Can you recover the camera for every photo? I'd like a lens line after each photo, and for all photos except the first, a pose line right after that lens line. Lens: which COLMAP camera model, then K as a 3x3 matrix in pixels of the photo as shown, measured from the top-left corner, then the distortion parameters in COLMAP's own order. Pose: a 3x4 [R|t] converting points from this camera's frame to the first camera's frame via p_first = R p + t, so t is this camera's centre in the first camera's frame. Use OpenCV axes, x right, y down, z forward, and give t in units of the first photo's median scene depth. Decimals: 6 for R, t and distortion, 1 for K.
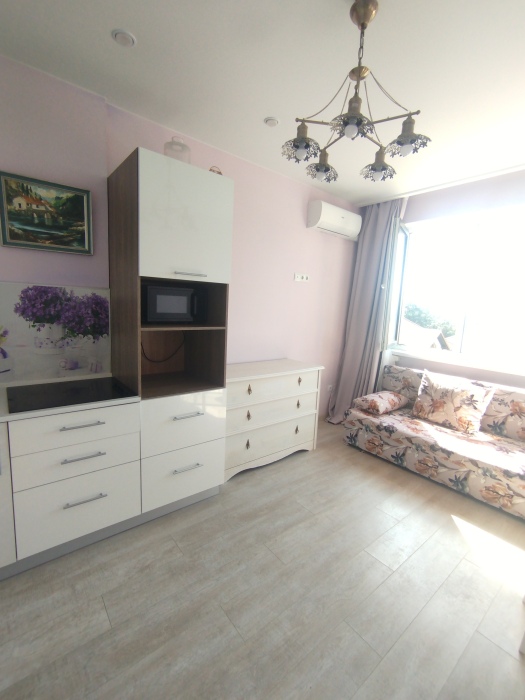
lens RADIAL K [[321.3, 0, 265.9], [0, 321.3, 352.4], [0, 0, 1]] dist [-0.039133, 0.024877]
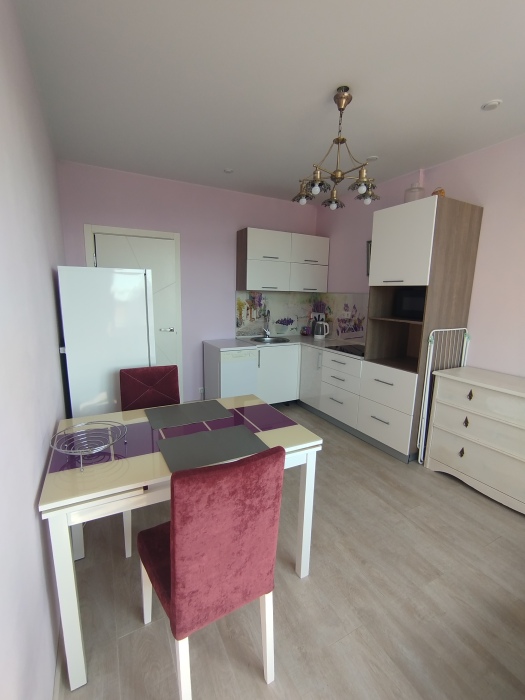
lens RADIAL K [[321.3, 0, 264.7], [0, 321.3, 350.9], [0, 0, 1]] dist [-0.039133, 0.024877]
pose [[-0.196675, 0.123029, -0.972719, 1.120036], [-0.176921, 0.971358, 0.158629, -0.060142], [0.964374, 0.203293, -0.169275, 0.648774]]
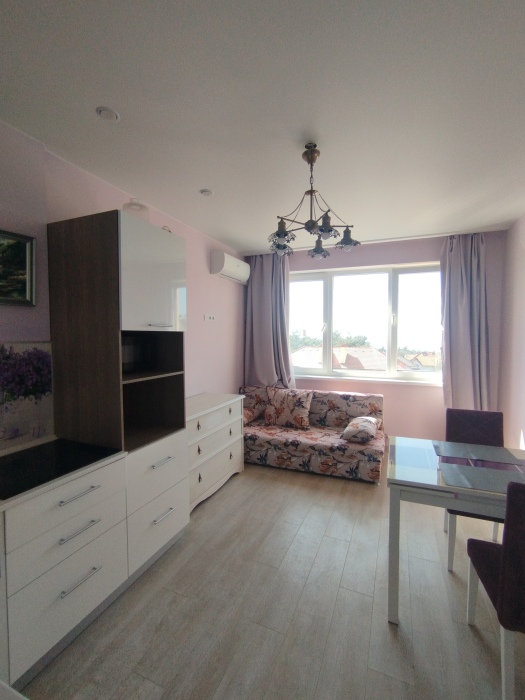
lens RADIAL K [[321.3, 0, 267.1], [0, 321.3, 350.9], [0, 0, 1]] dist [-0.039133, 0.024877]
pose [[0.881546, -0.070800, 0.466758, -0.368216], [0.112392, 0.991738, -0.061839, -0.047466], [-0.458524, 0.106973, 0.882220, -0.078537]]
